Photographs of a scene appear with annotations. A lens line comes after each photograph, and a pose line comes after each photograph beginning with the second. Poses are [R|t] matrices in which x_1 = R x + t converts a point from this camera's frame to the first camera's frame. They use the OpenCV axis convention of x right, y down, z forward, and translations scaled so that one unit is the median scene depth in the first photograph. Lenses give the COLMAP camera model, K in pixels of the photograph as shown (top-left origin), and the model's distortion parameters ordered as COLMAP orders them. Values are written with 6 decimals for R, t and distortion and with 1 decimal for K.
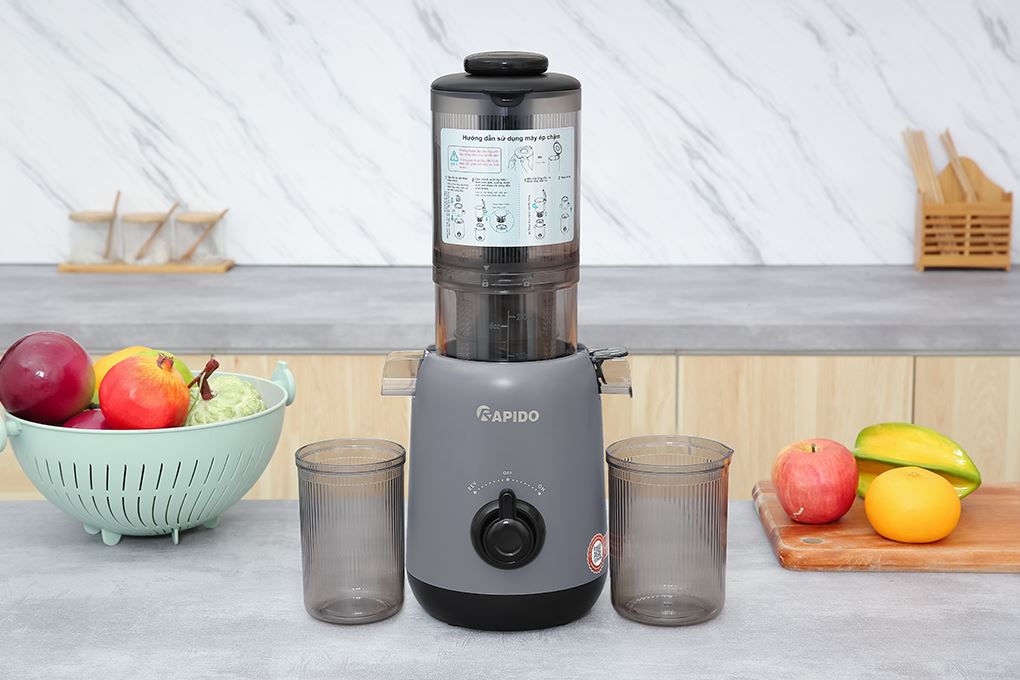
lens RADIAL K [[2029.3, 0, 510.0], [0, 2029.3, 340.0], [0, 0, 1]] dist [0.183830, 0.038584]
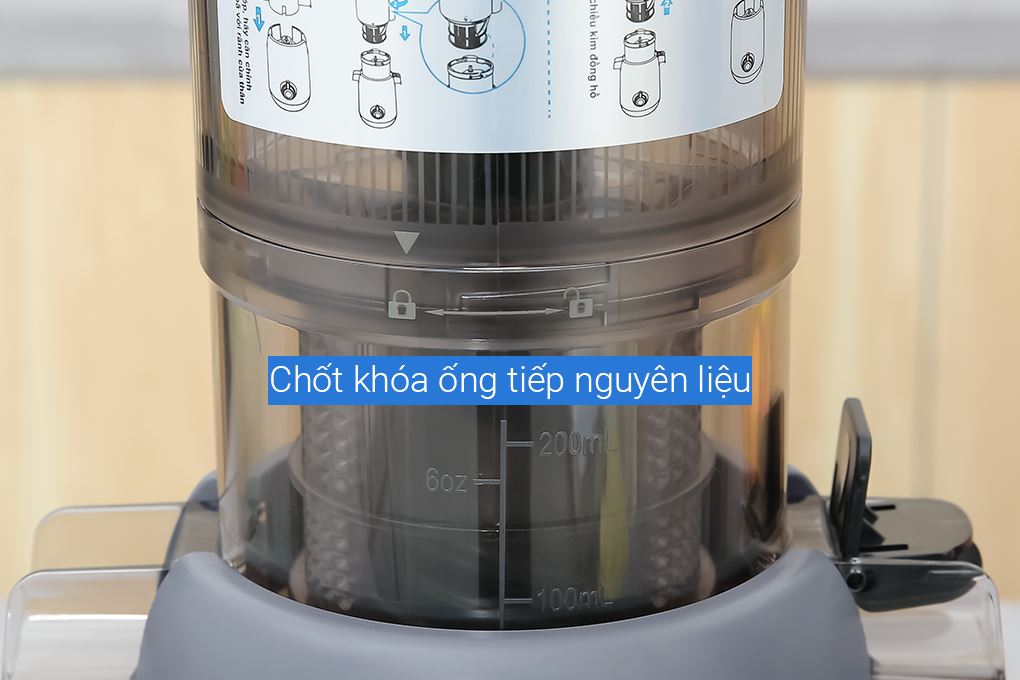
lens RADIAL K [[2225.5, 0, 510.0], [0, 2225.5, 340.0], [0, 0, 1]] dist [0.016967, 0.116560]
pose [[0.999106, -0.002544, -0.042208, 0.010677], [0.012613, 0.970676, 0.240059, -0.085294], [0.040360, -0.240376, 0.969840, 0.748754]]
